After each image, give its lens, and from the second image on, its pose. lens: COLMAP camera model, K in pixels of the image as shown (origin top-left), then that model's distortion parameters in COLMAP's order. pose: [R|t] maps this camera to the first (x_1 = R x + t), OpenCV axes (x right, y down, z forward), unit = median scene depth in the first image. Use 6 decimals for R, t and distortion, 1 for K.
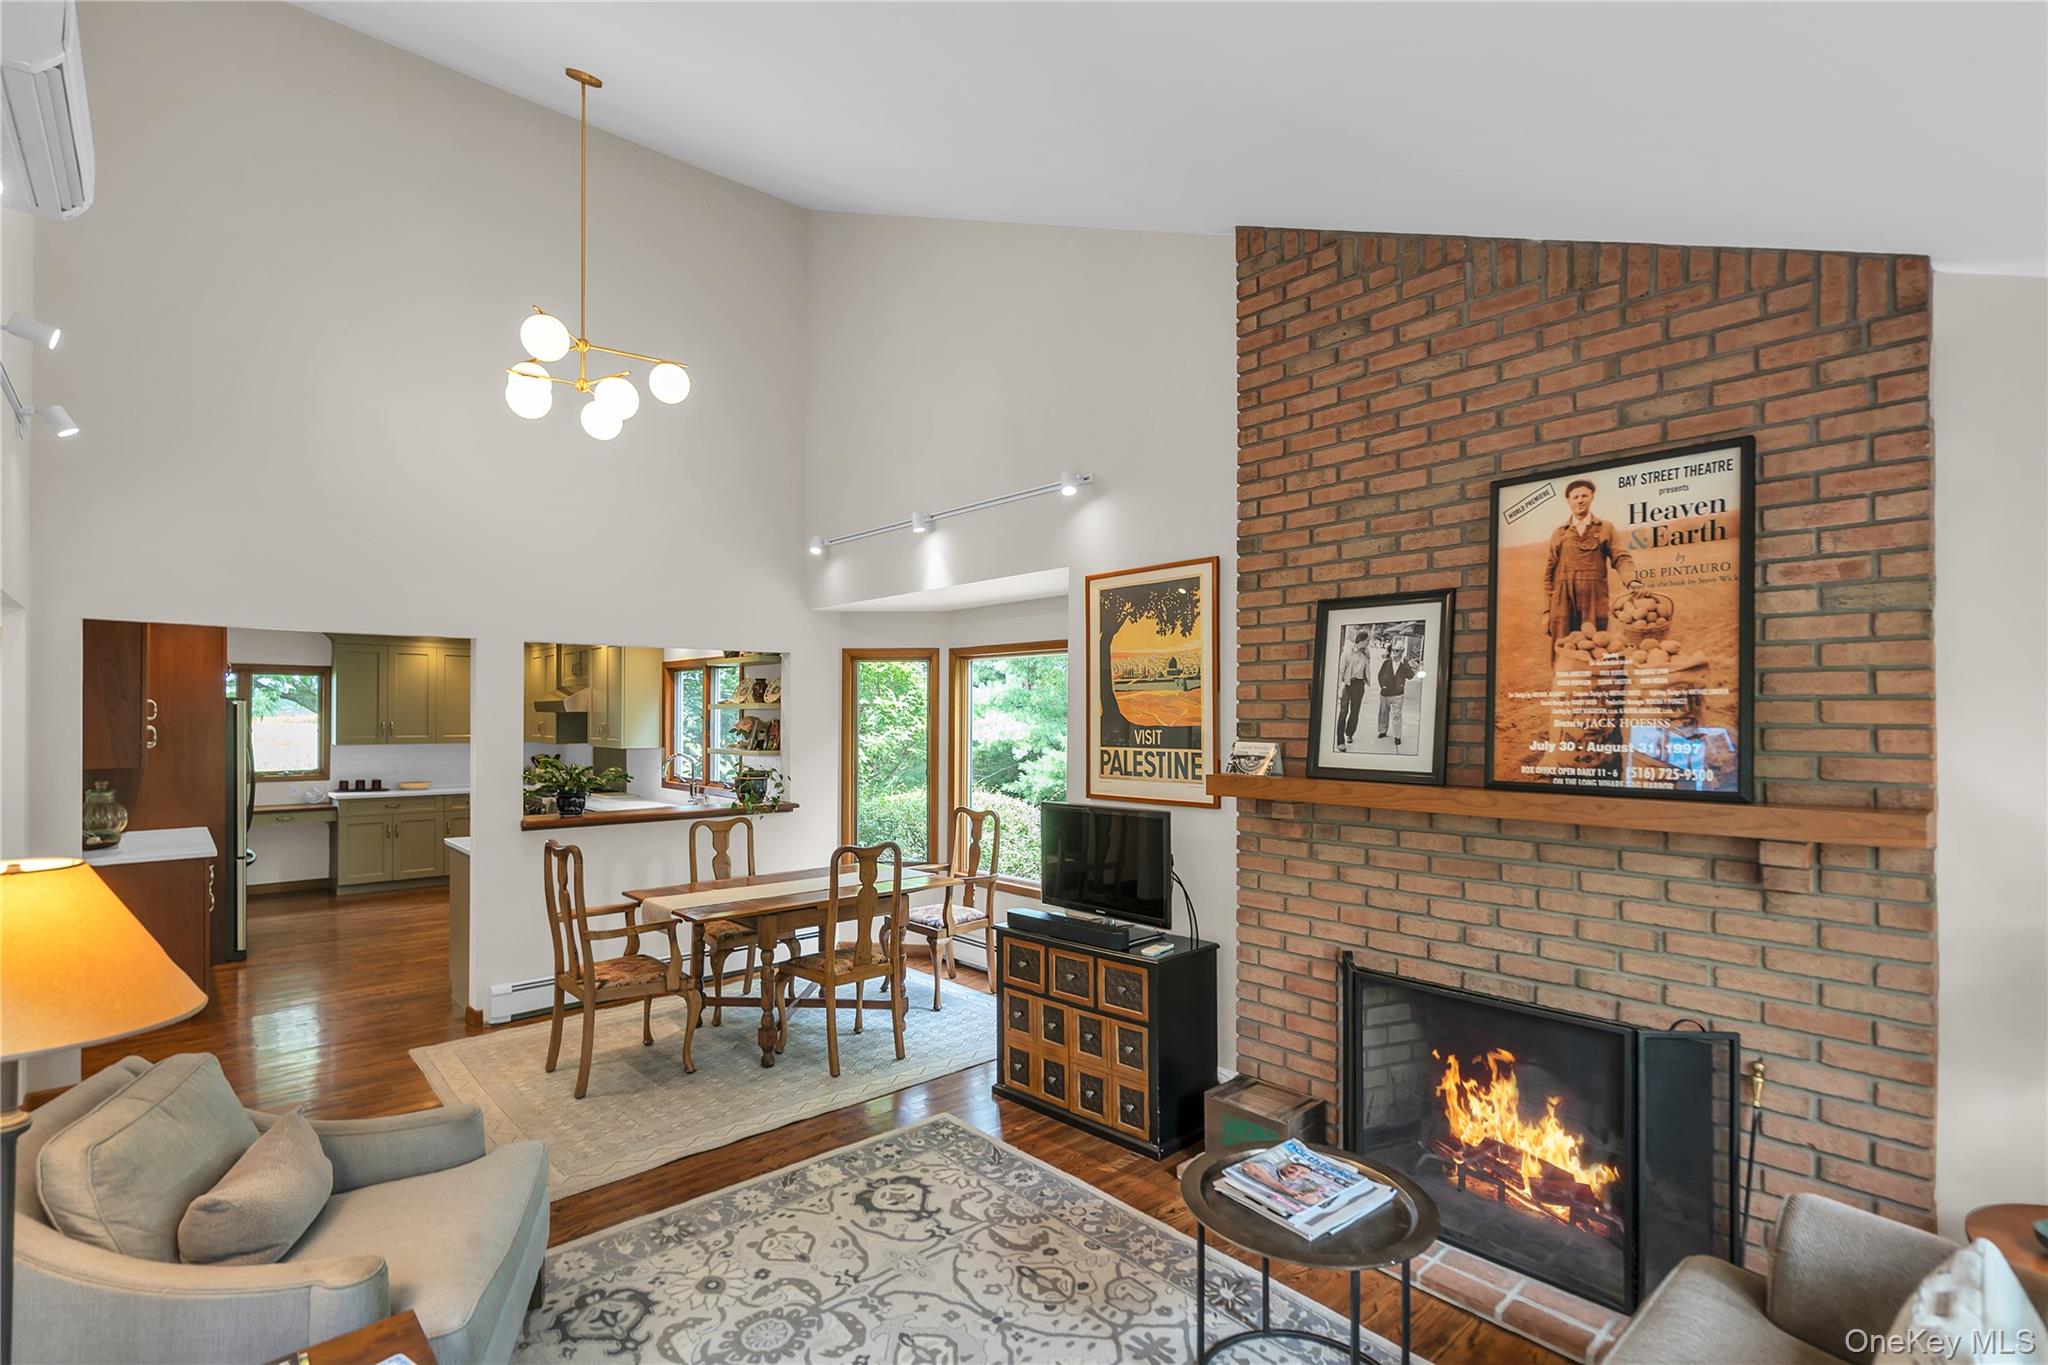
lens RADIAL K [[945.2, 0, 1023.8], [0, 945.2, 706.8], [0, 0, 1]] dist [-0.002517, -0.000320]
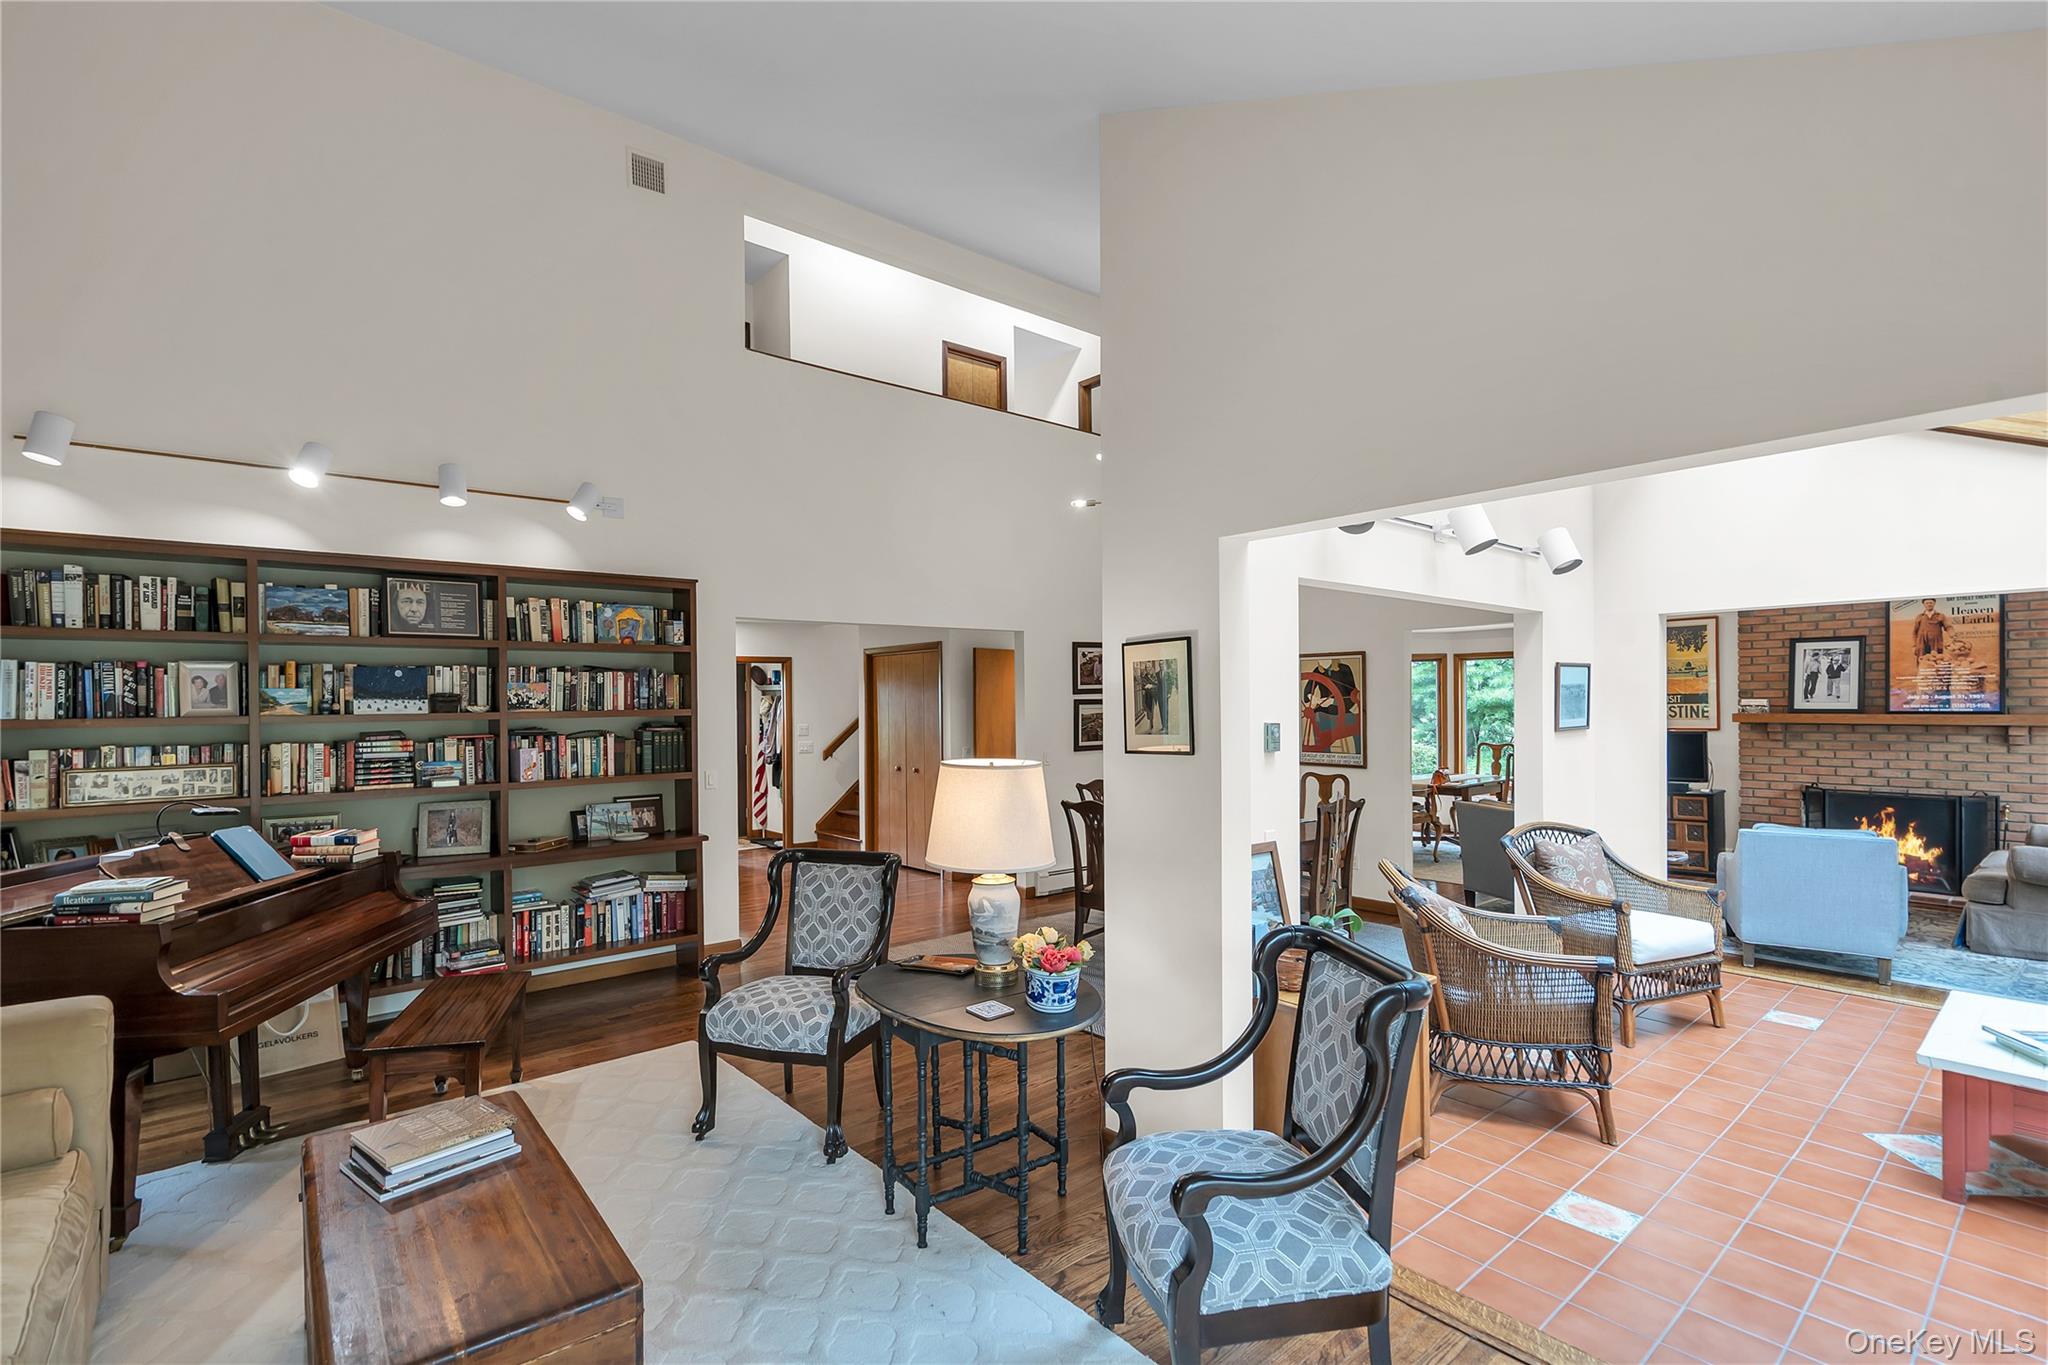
lens RADIAL K [[935.1, 0, 1010.7], [0, 935.1, 700.7], [0, 0, 1]] dist [-0.003040, -0.000426]
pose [[0.999013, -0.008862, -0.043536, -1.544010], [0.009201, 0.999929, 0.007593, 0.007499], [0.043465, -0.007986, 0.999023, -1.425398]]
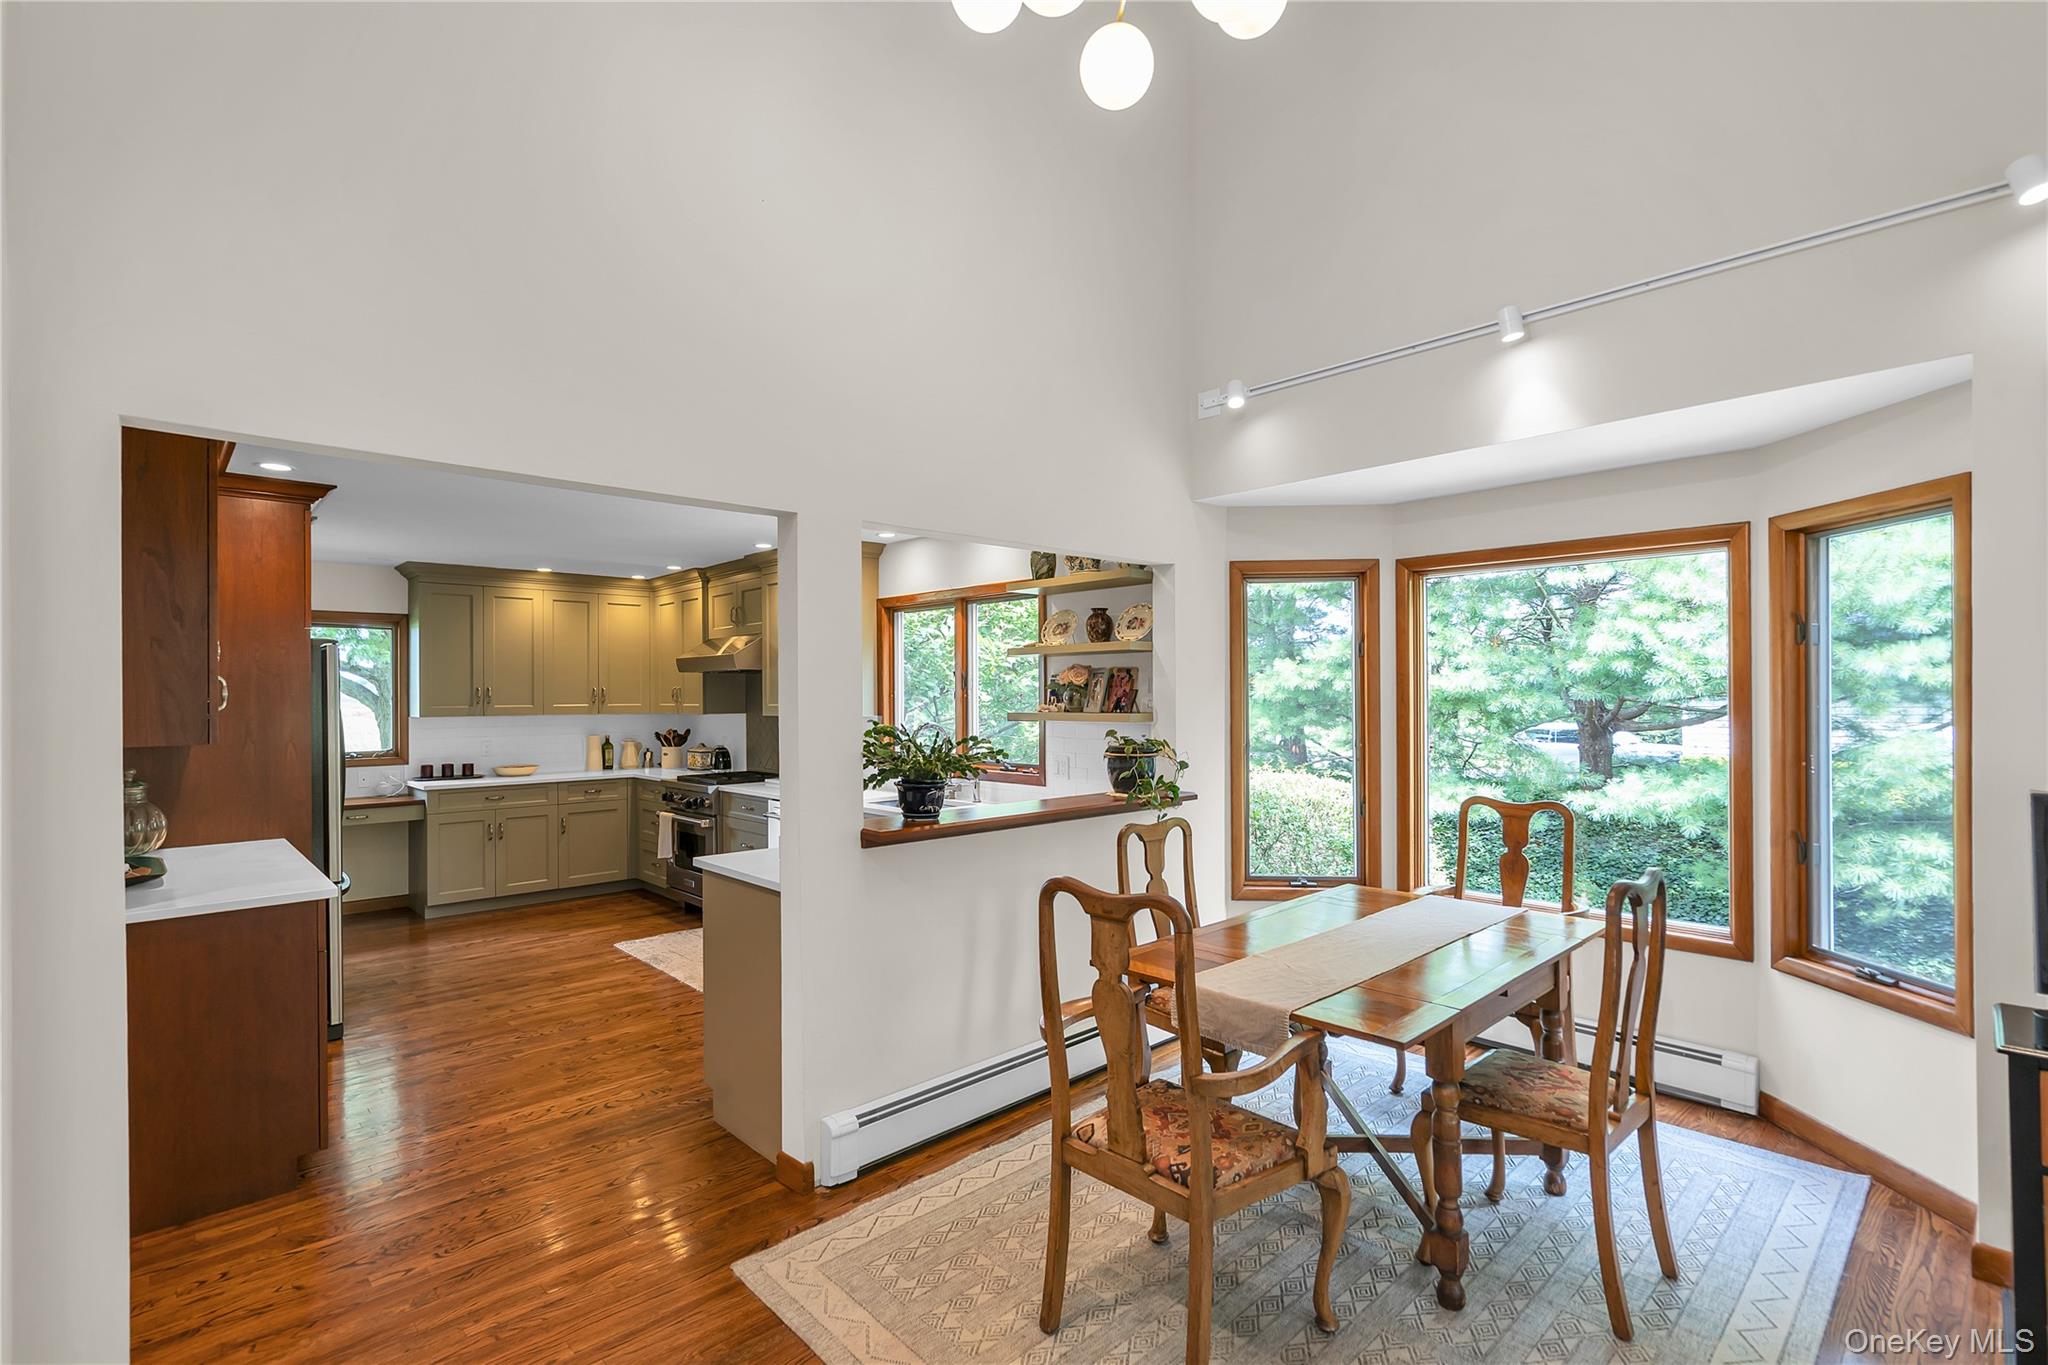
lens RADIAL K [[948.8, 0, 1024.0], [0, 948.8, 682.5], [0, 0, 1]] dist [-0.000490, -0.000027]
pose [[0.999888, -0.009131, 0.011878, -0.648822], [0.009158, 0.999956, -0.002219, 0.047034], [-0.011857, 0.002327, 0.999927, 0.606403]]
